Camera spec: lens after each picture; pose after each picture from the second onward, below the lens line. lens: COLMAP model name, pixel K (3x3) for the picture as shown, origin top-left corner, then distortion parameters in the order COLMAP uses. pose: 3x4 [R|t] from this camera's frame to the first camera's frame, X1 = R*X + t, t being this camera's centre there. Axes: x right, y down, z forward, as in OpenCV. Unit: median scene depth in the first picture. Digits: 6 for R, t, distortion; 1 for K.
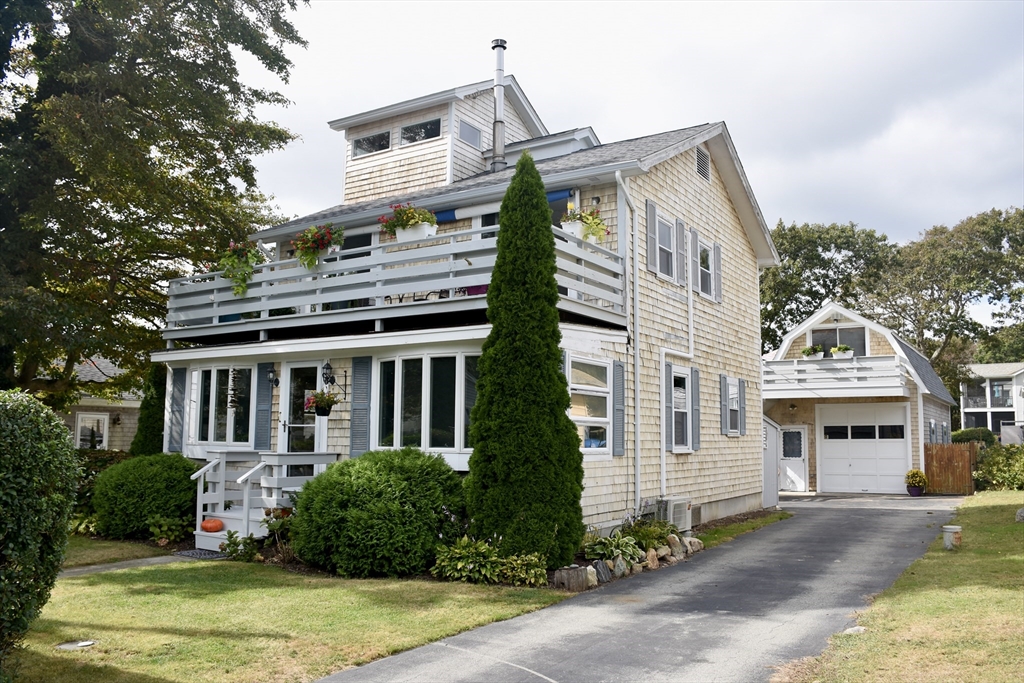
lens RADIAL K [[863.3, 0, 512.0], [0, 863.3, 341.5], [0, 0, 1]] dist [-0.146987, 0.125822]
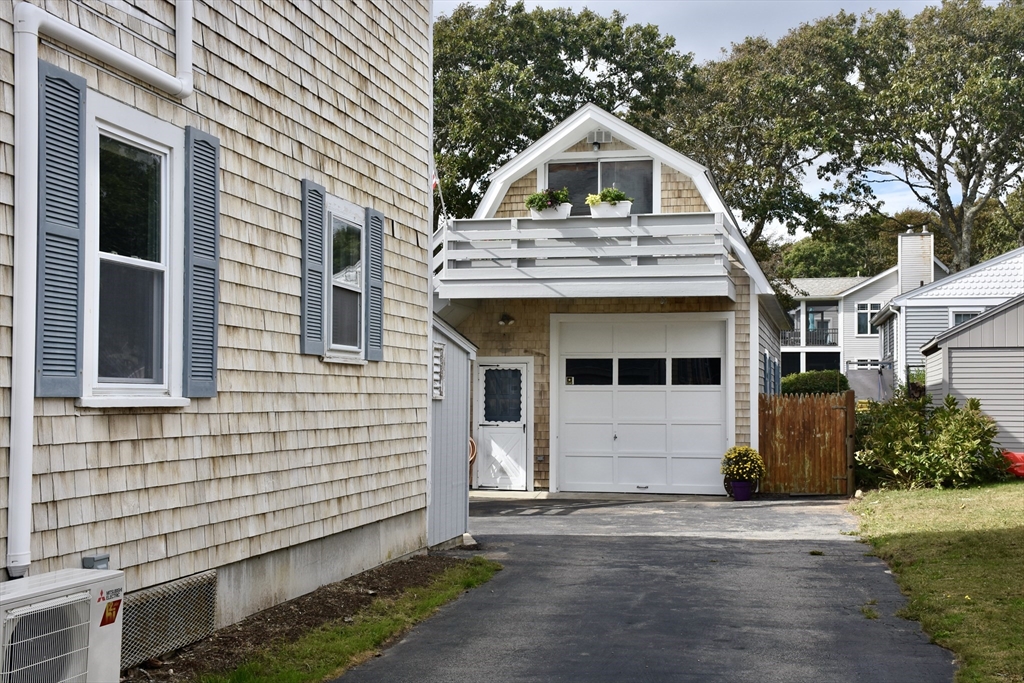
lens RADIAL K [[1298.0, 0, 512.0], [0, 1298.0, 341.5], [0, 0, 1]] dist [0.097769, -0.006721]
pose [[0.948250, 0.009676, 0.317377, 0.101522], [-0.032465, 0.997252, 0.066595, 0.042180], [-0.315860, -0.073452, 0.945958, 0.305947]]
